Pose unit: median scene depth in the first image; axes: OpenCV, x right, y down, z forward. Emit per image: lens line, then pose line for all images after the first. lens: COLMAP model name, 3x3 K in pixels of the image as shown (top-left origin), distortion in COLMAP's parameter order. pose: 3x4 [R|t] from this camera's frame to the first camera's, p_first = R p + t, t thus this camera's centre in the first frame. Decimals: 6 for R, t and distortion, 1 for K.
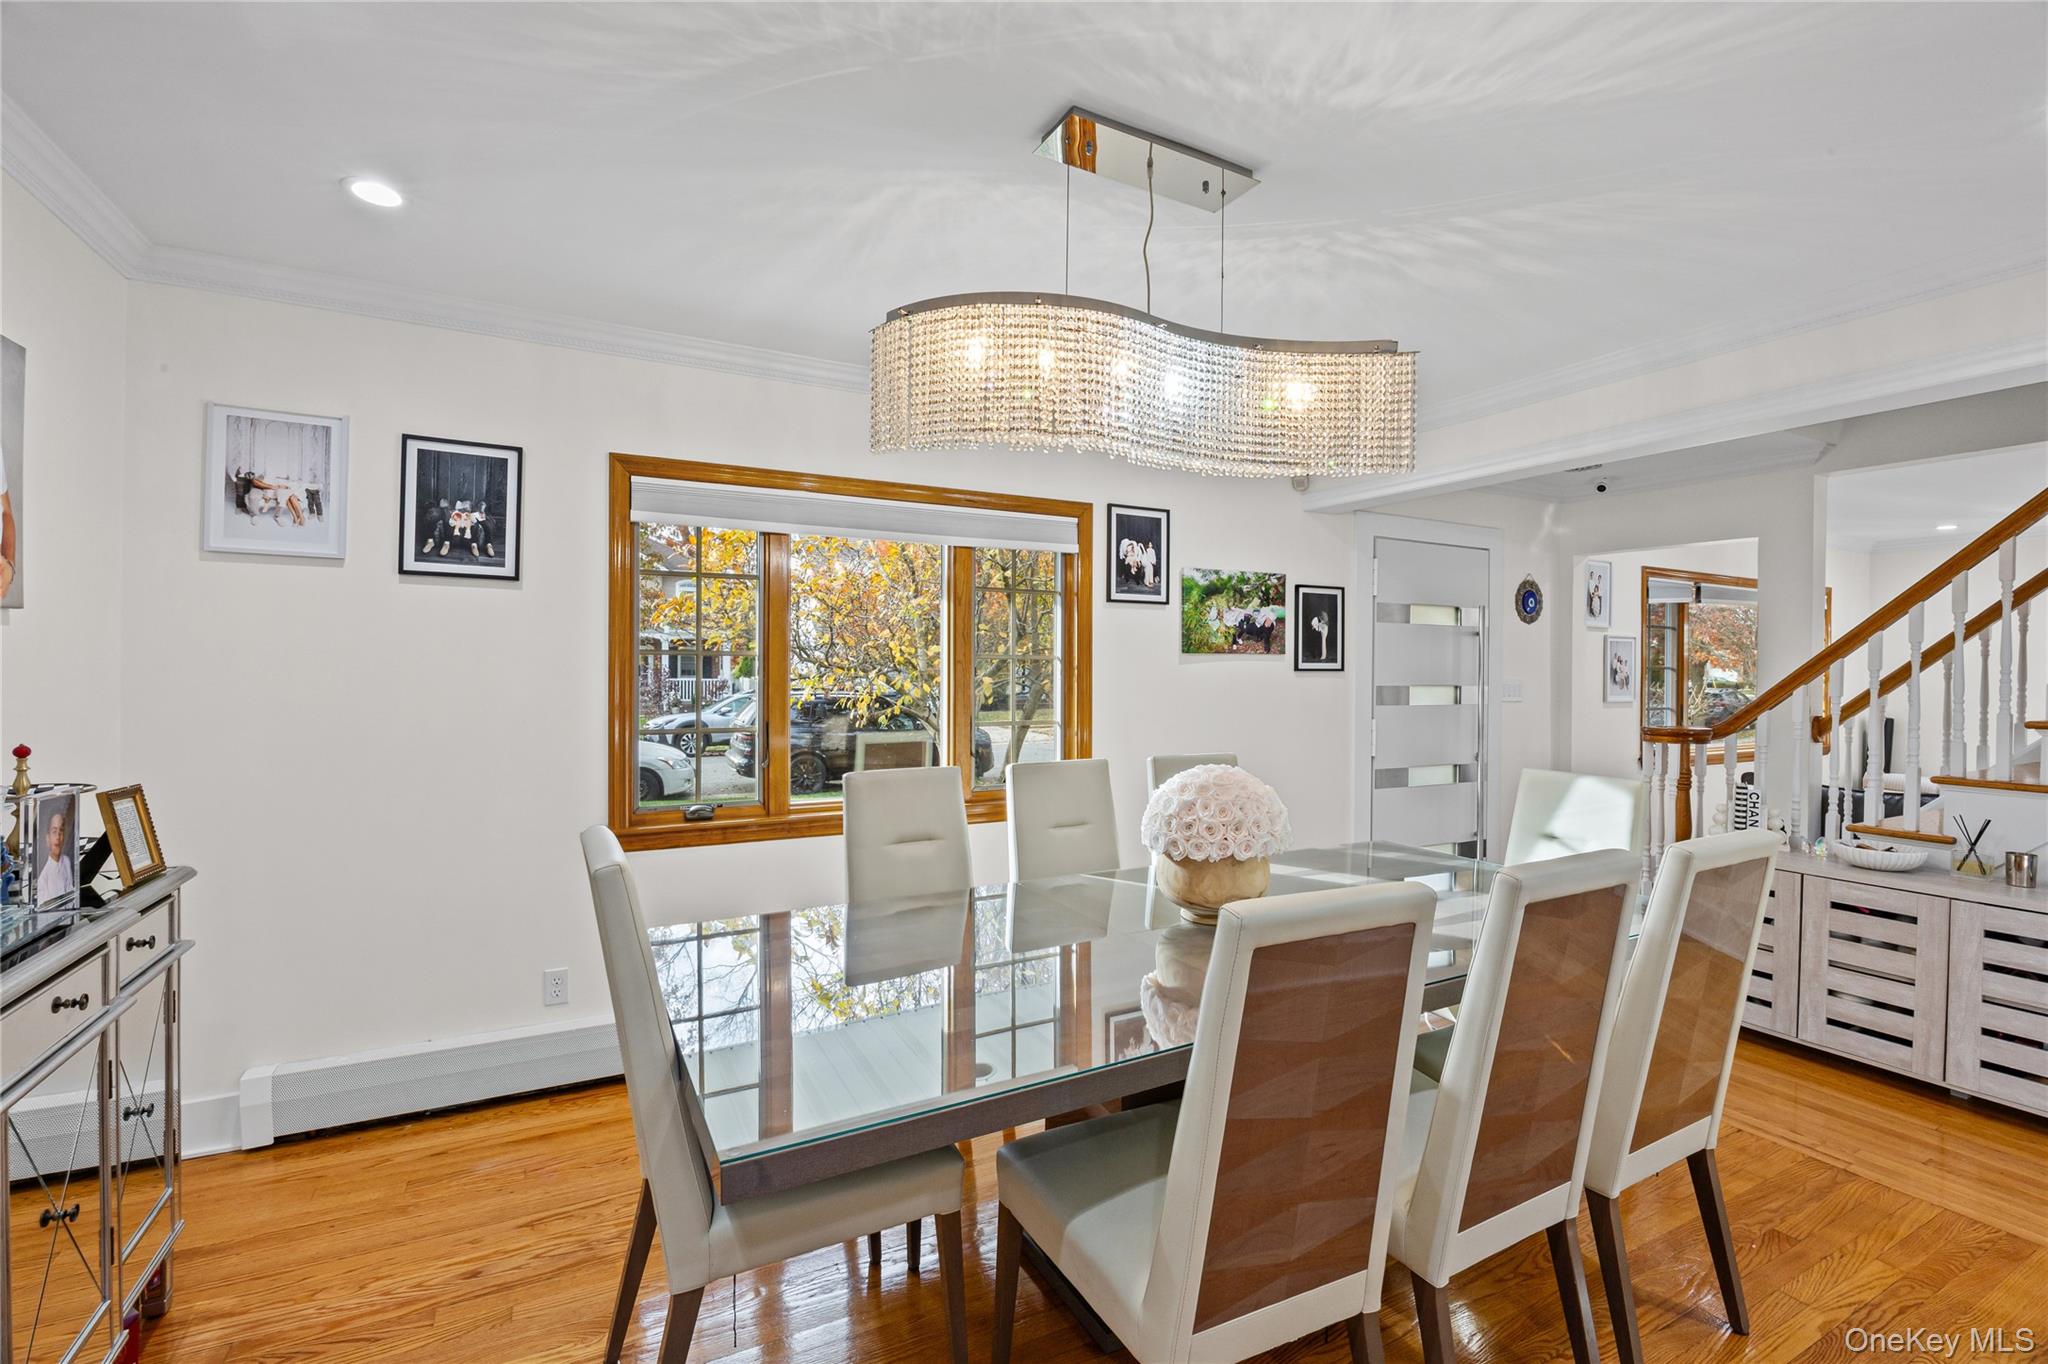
lens RADIAL K [[899.9, 0, 1023.3], [0, 899.9, 674.1], [0, 0, 1]] dist [-0.003164, -0.000245]
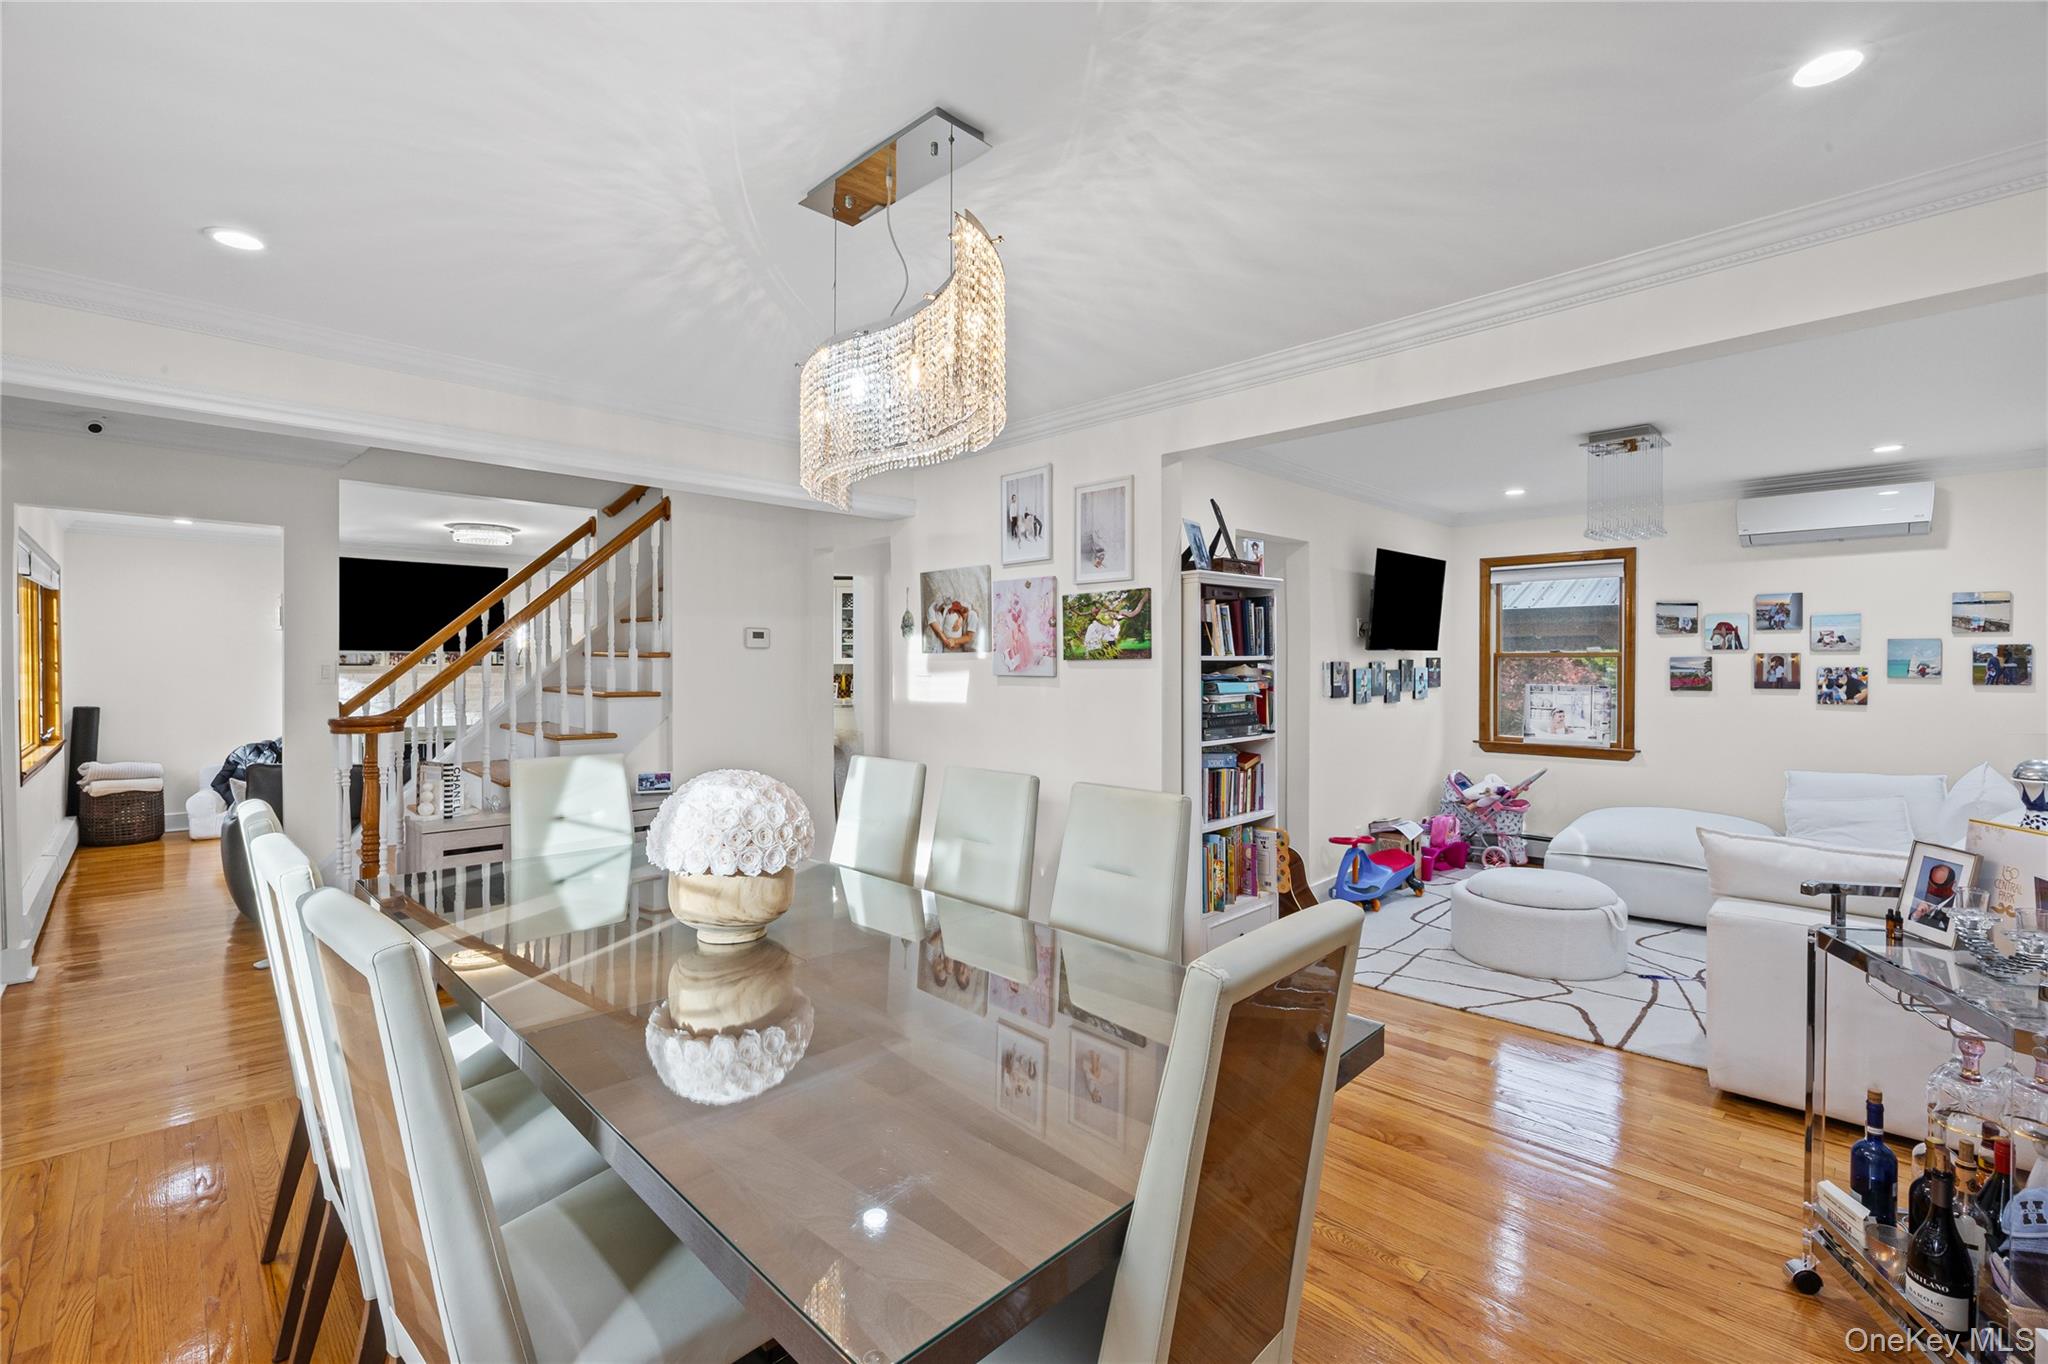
lens RADIAL K [[899.9, 0, 1035.3], [0, 899.9, 678.4], [0, 0, 1]] dist [-0.003164, -0.000245]
pose [[-0.311404, -0.025717, 0.949930, -0.737237], [0.003088, 0.999601, 0.028074, -0.016911], [-0.950273, 0.011675, -0.311200, 0.961022]]
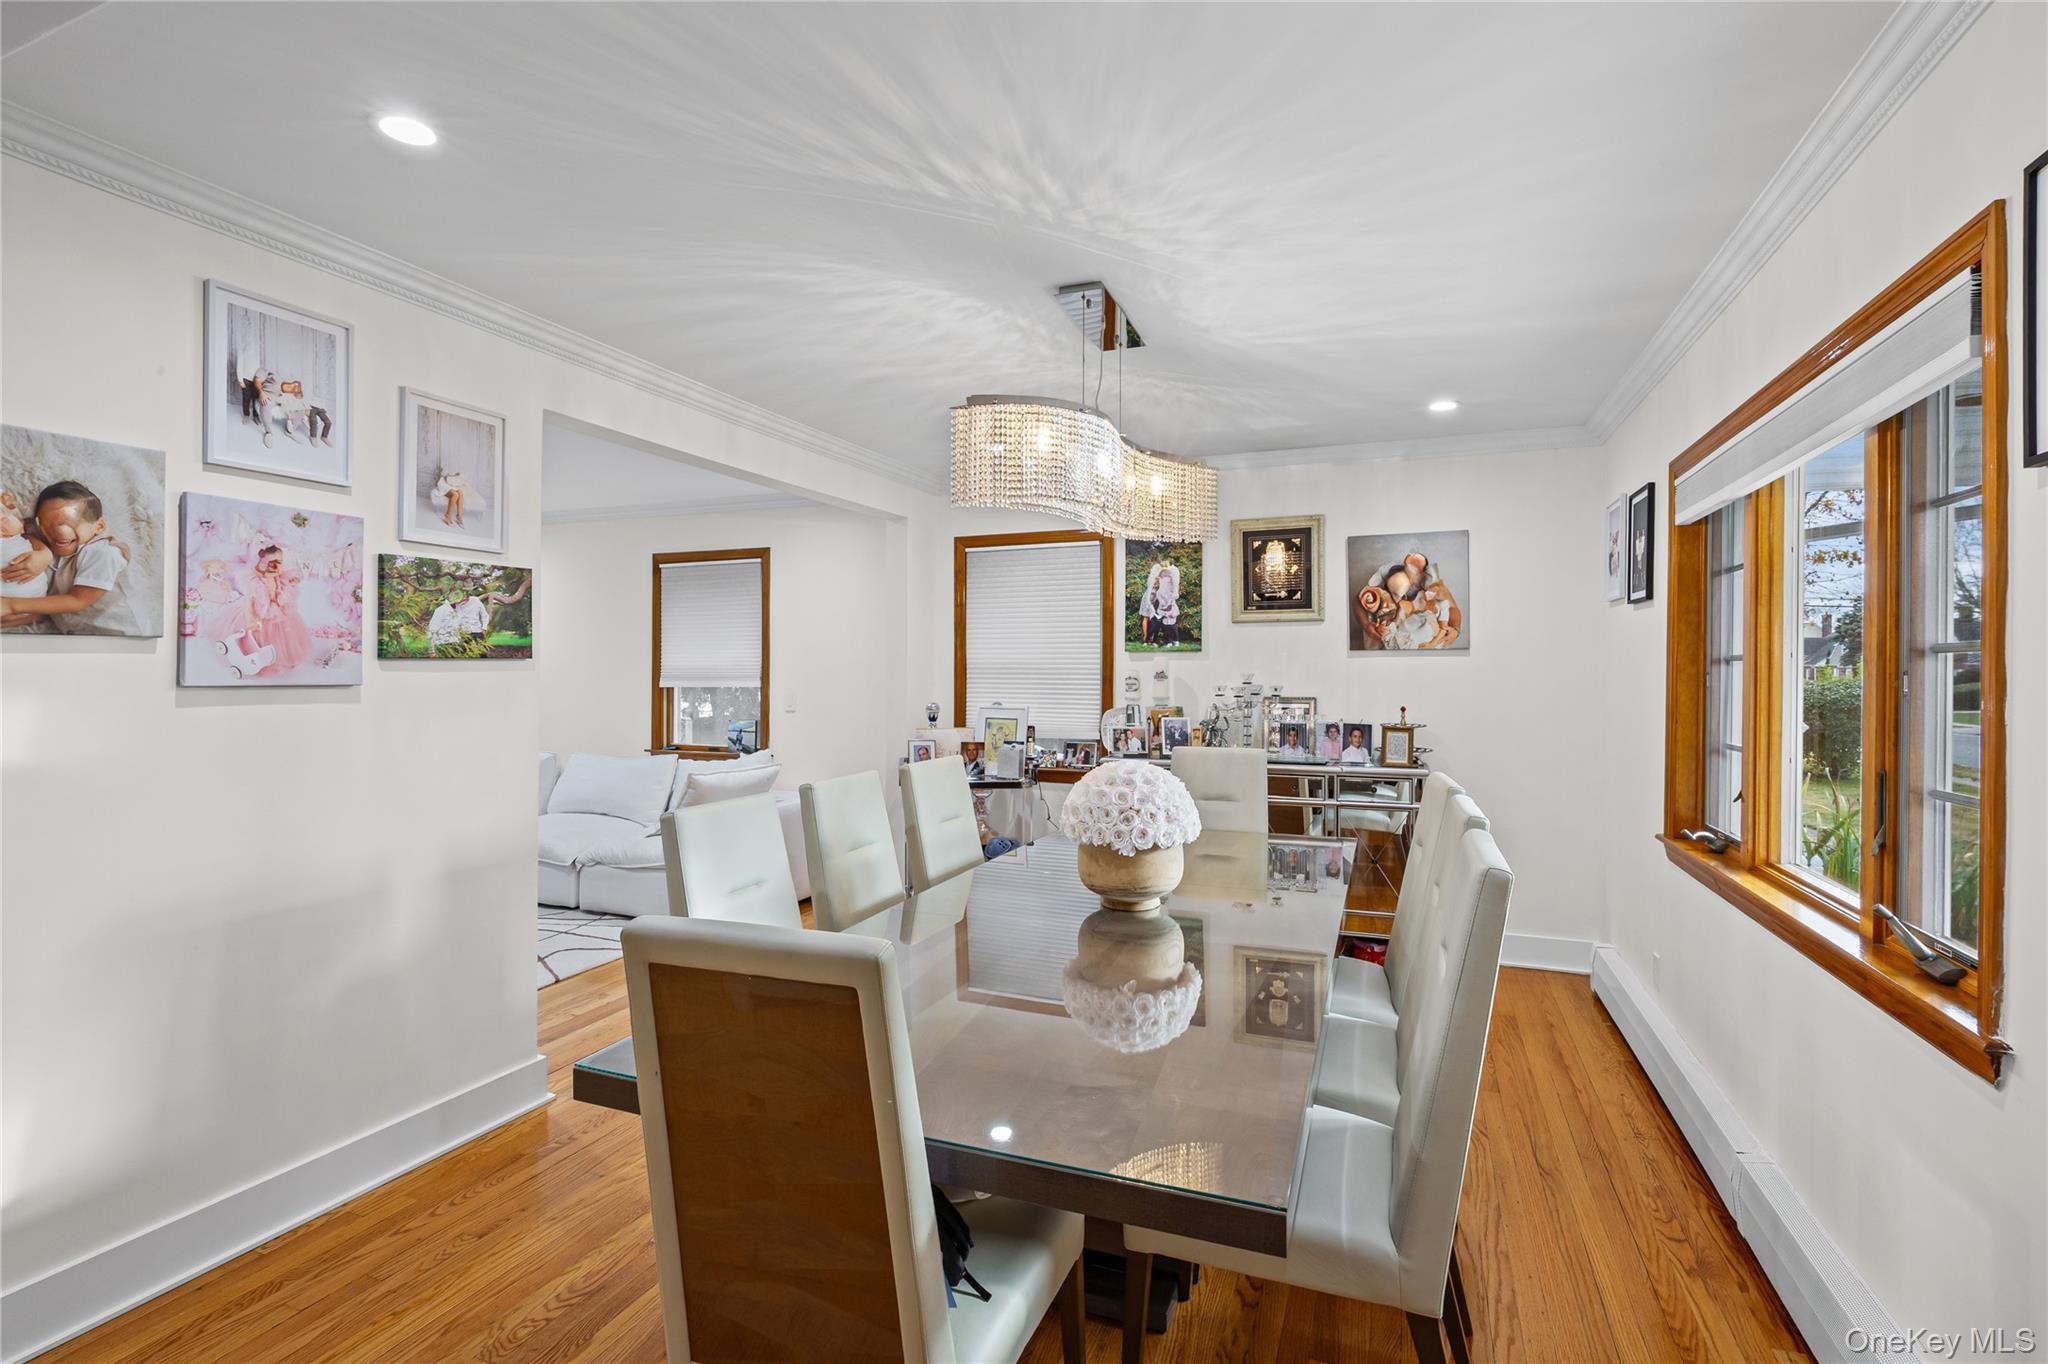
lens RADIAL K [[899.9, 0, 1030.8], [0, 899.9, 674.9], [0, 0, 1]] dist [-0.003164, -0.000245]
pose [[-0.759006, -0.009581, -0.651013, 0.958775], [-0.015689, 0.999871, 0.003577, 0.000113], [0.650894, 0.012929, -0.759059, 1.668770]]
